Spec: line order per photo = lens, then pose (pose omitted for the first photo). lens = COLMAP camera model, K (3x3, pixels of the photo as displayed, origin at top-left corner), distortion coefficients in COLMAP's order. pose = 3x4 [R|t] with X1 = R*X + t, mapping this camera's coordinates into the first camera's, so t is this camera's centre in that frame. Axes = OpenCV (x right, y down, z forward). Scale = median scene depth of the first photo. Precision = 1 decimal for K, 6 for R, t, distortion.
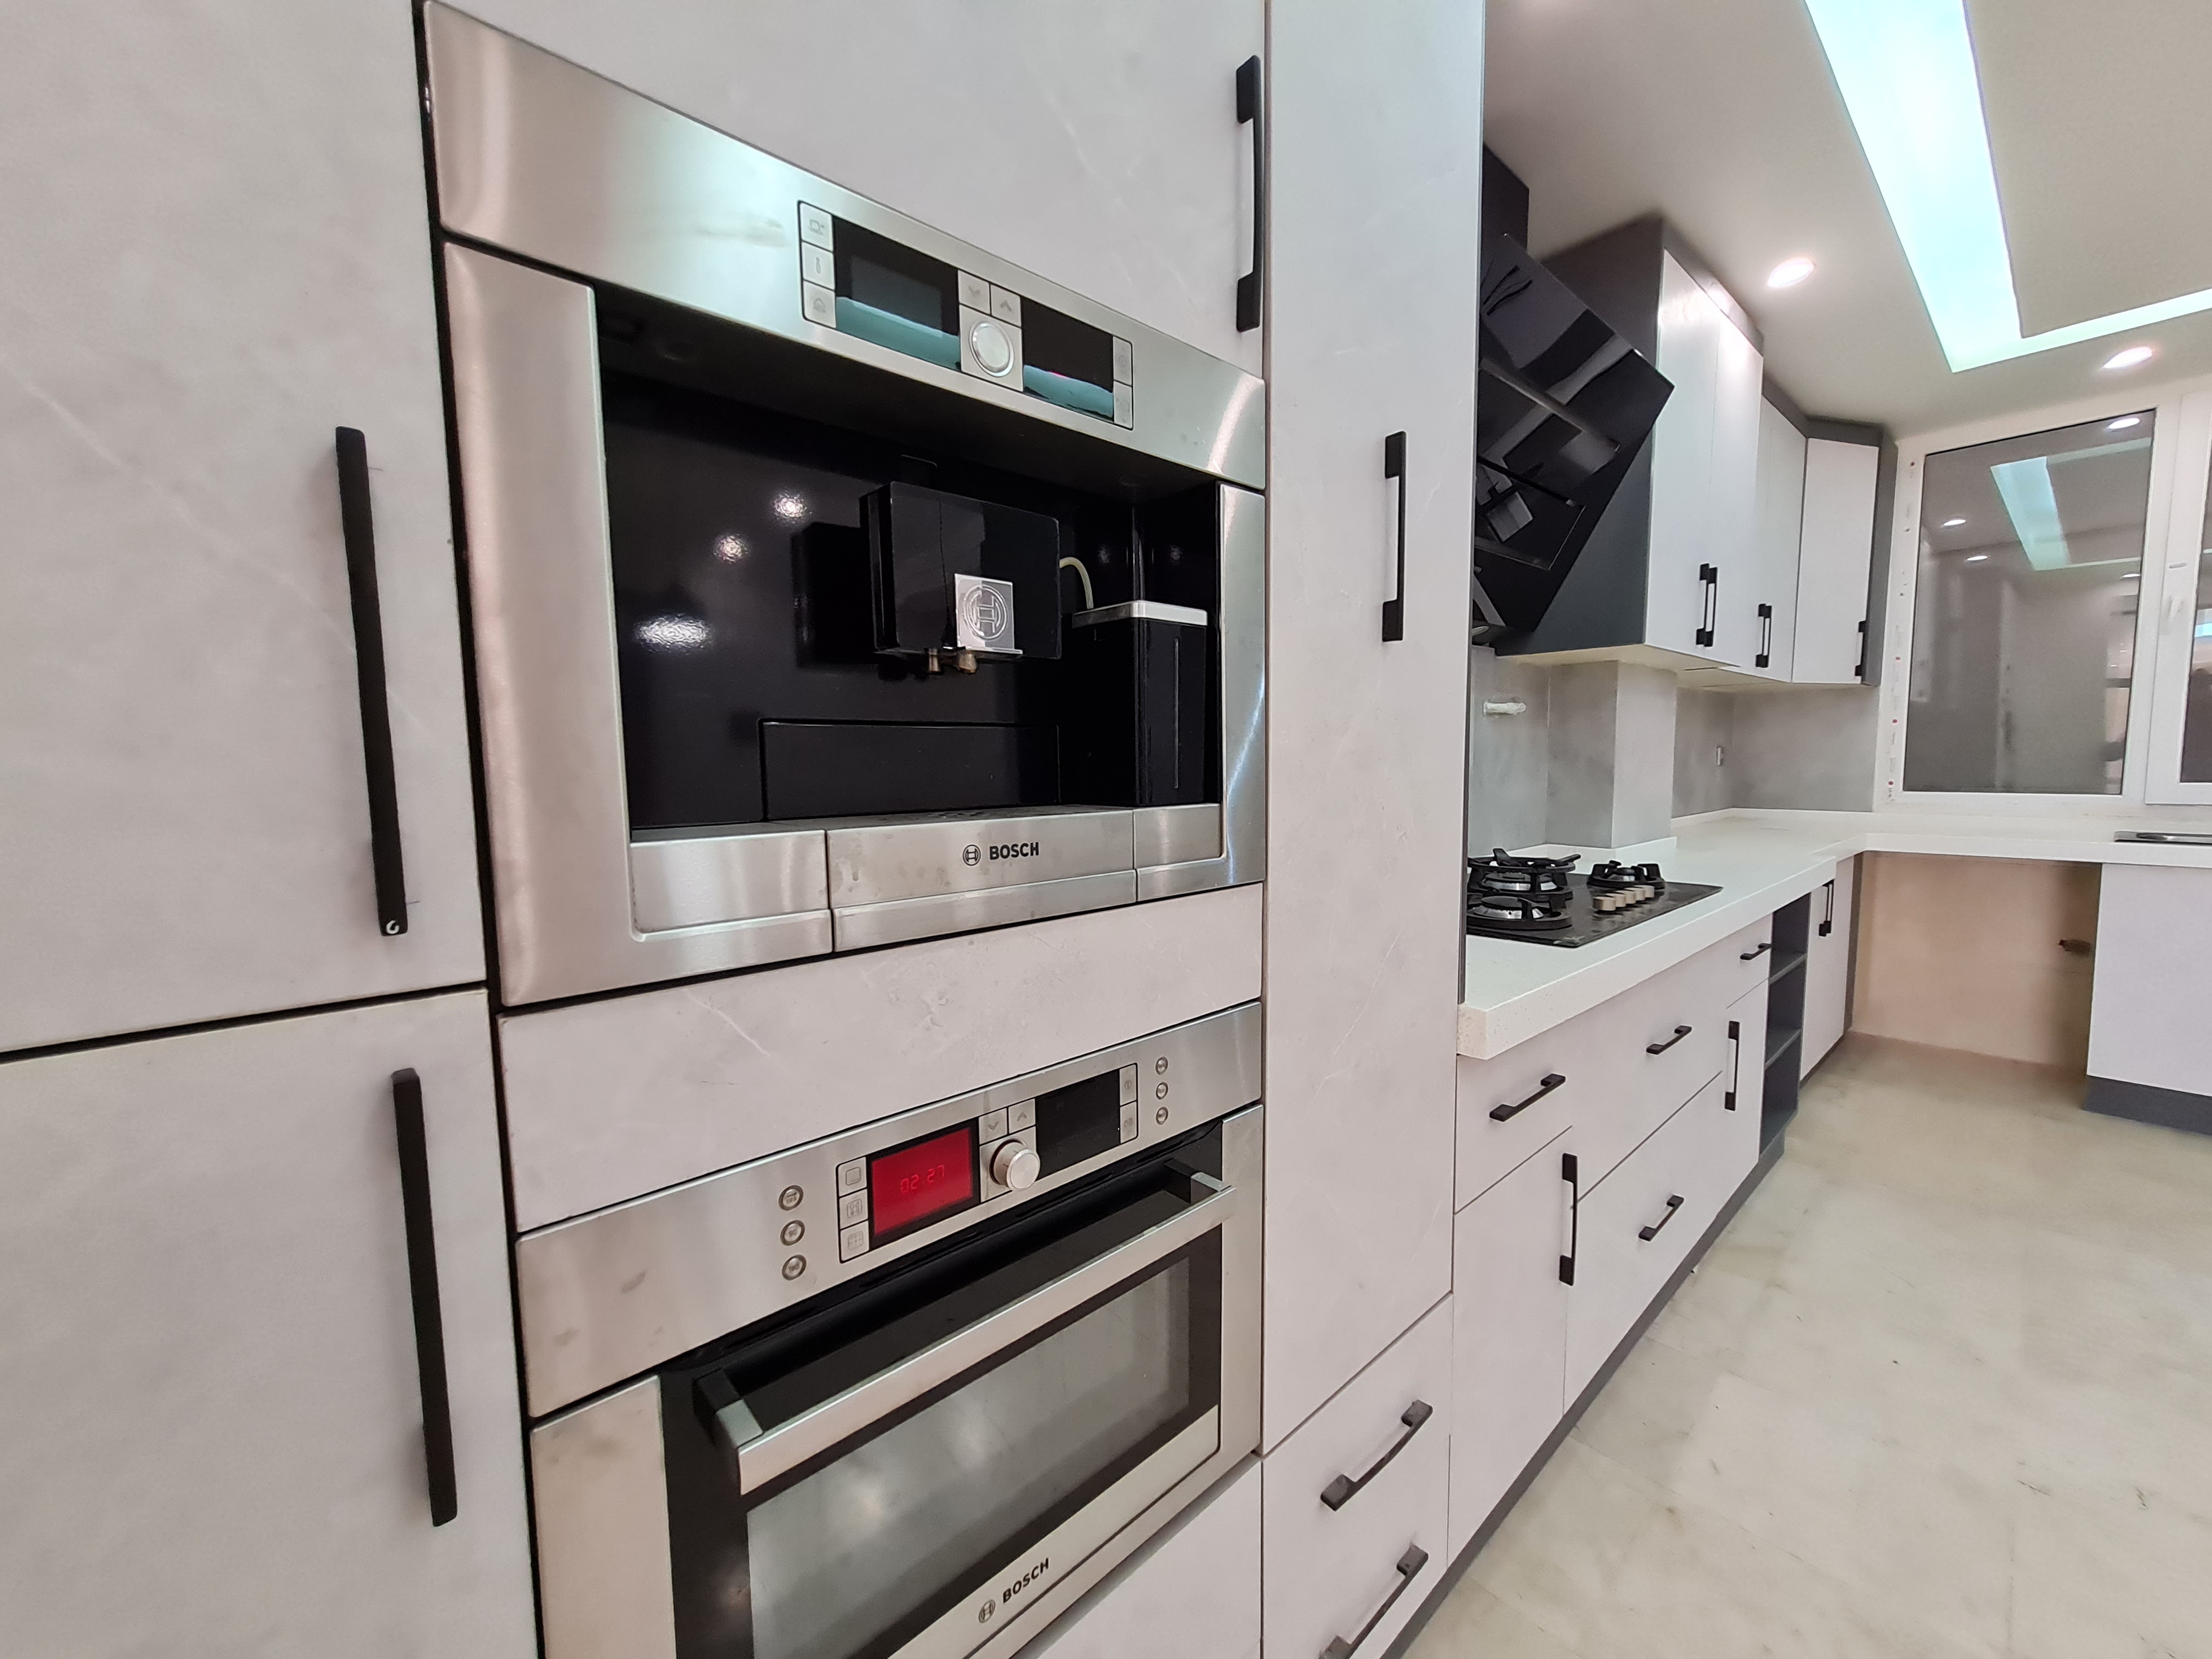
lens RADIAL K [[870.4, 0, 1107.4], [0, 870.4, 829.1], [0, 0, 1]] dist [0.002071, -0.000256]
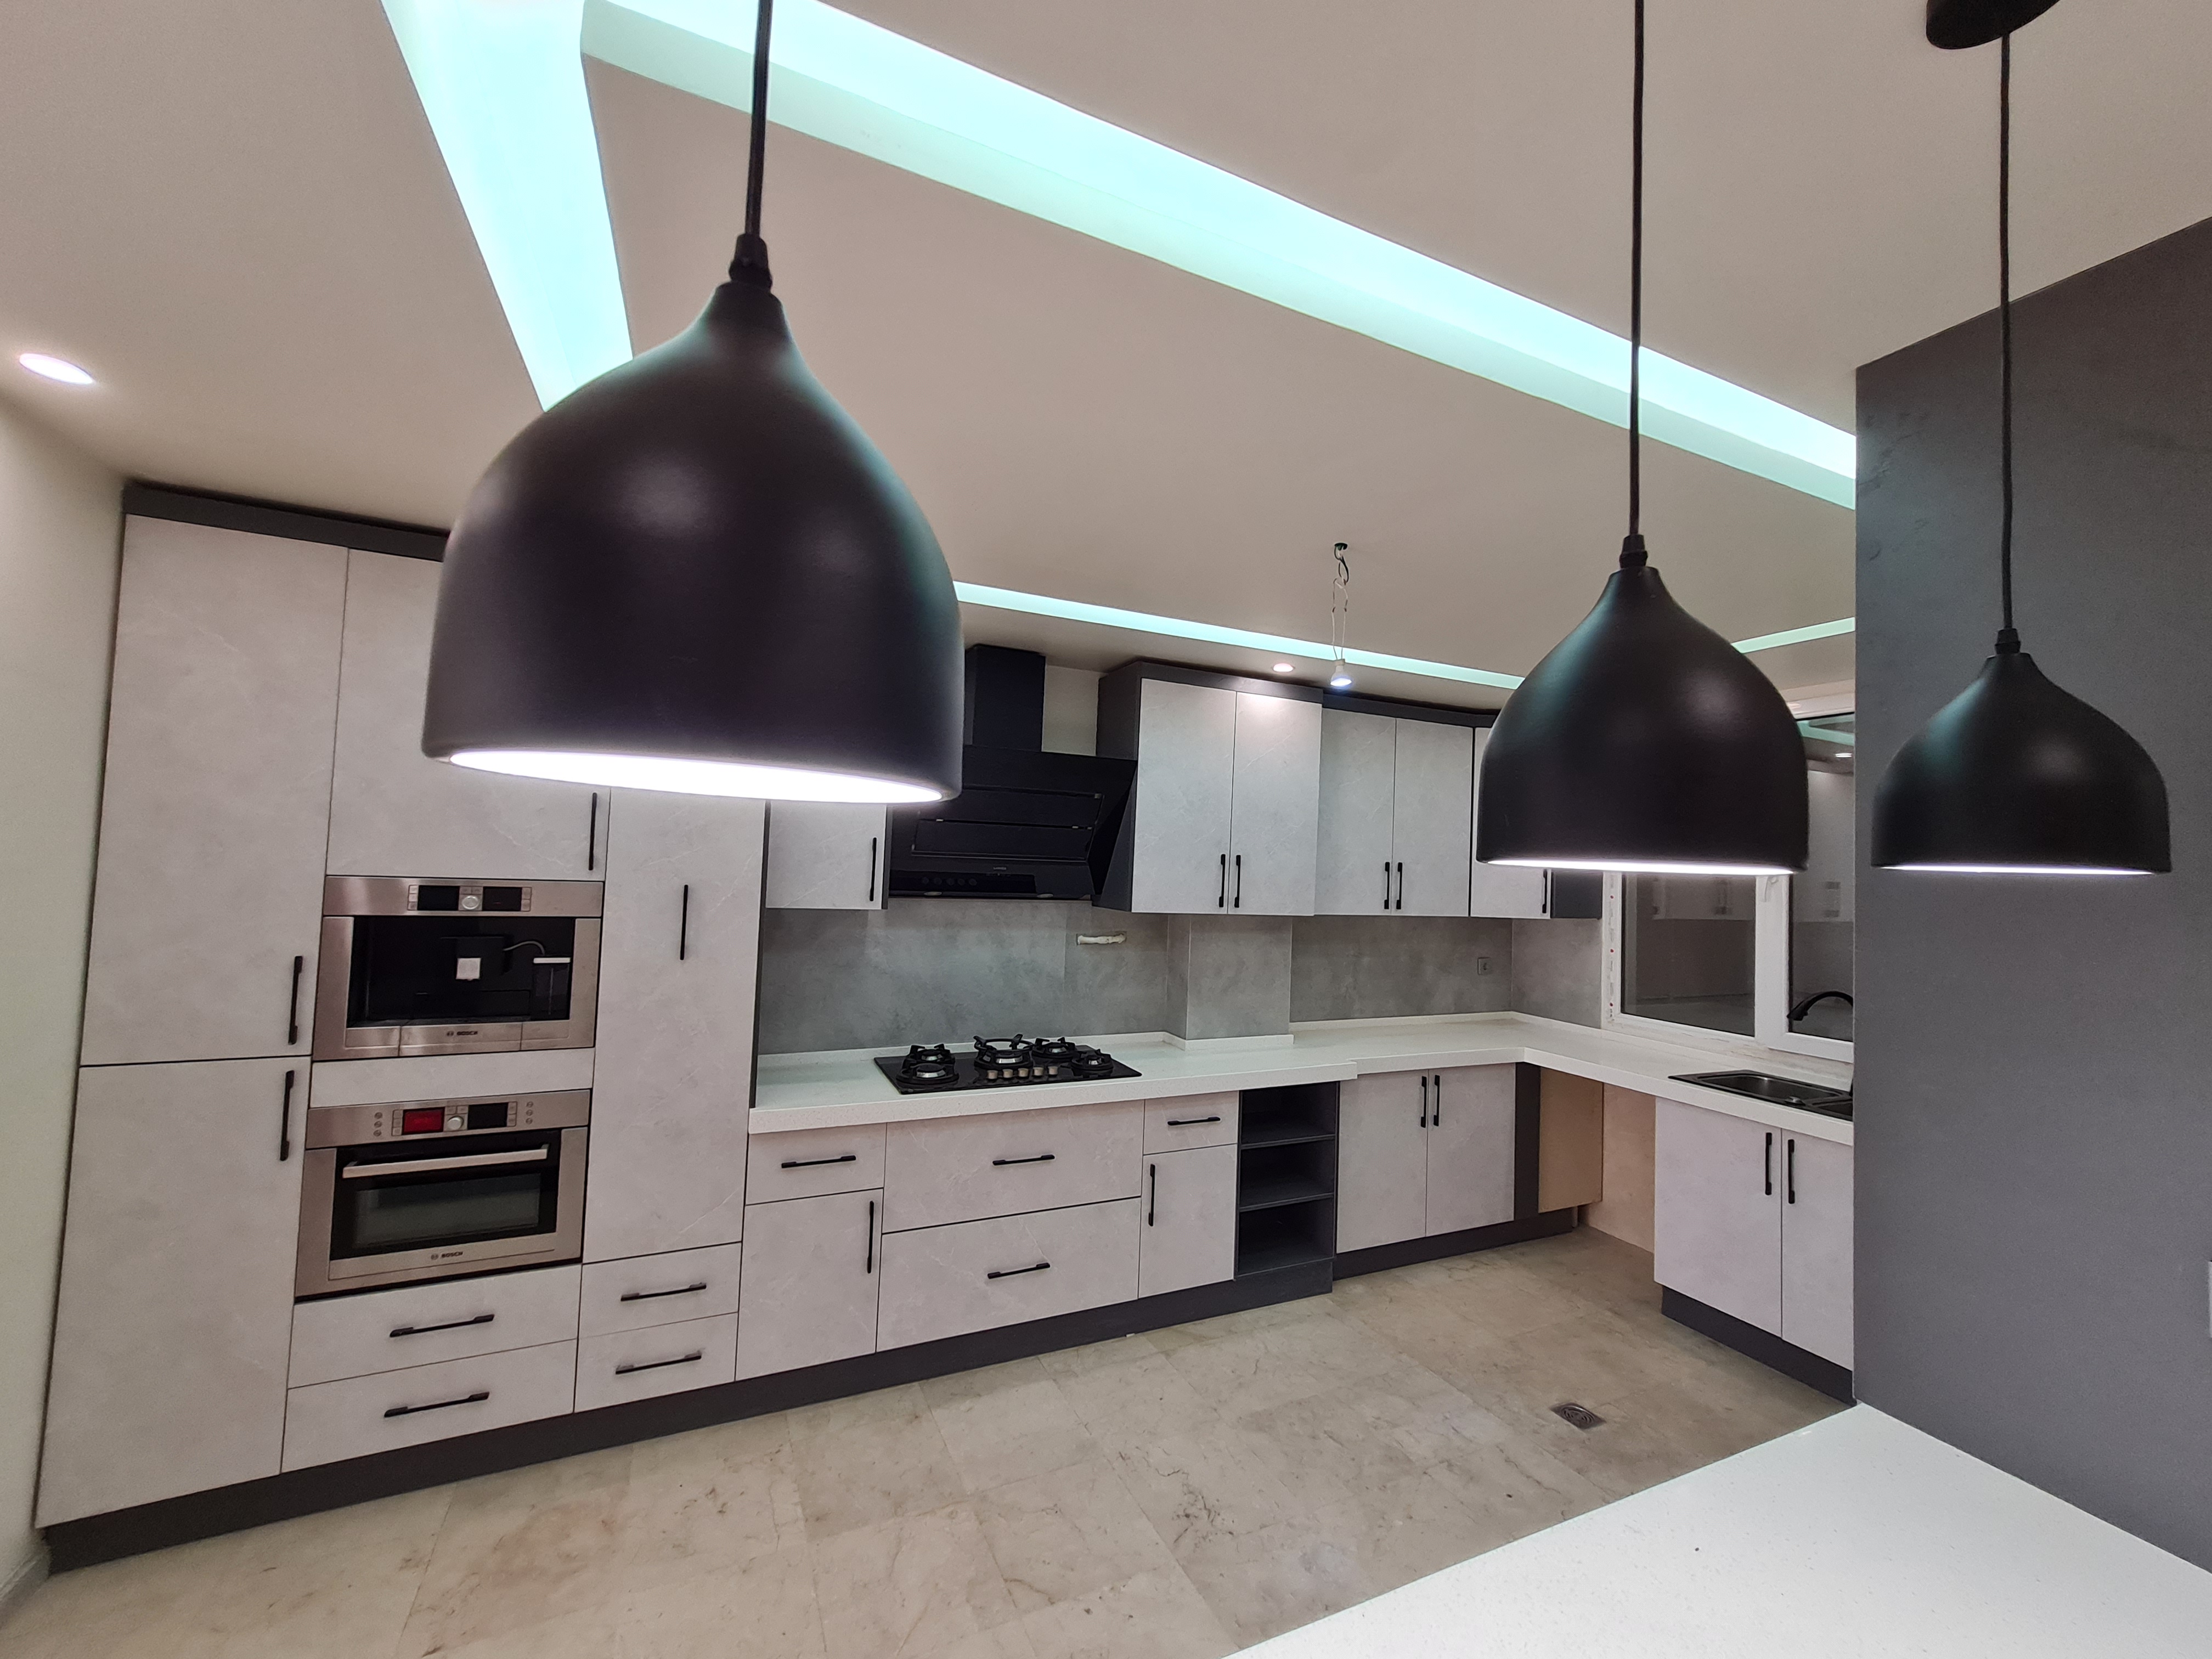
lens RADIAL K [[870.4, 0, 1105.9], [0, 870.4, 829.1], [0, 0, 1]] dist [0.002071, -0.000256]
pose [[0.958460, 0.036207, -0.282921, 3.027167], [-0.072532, 0.990242, -0.118994, -0.509730], [0.275852, 0.134571, 0.951733, -1.618641]]
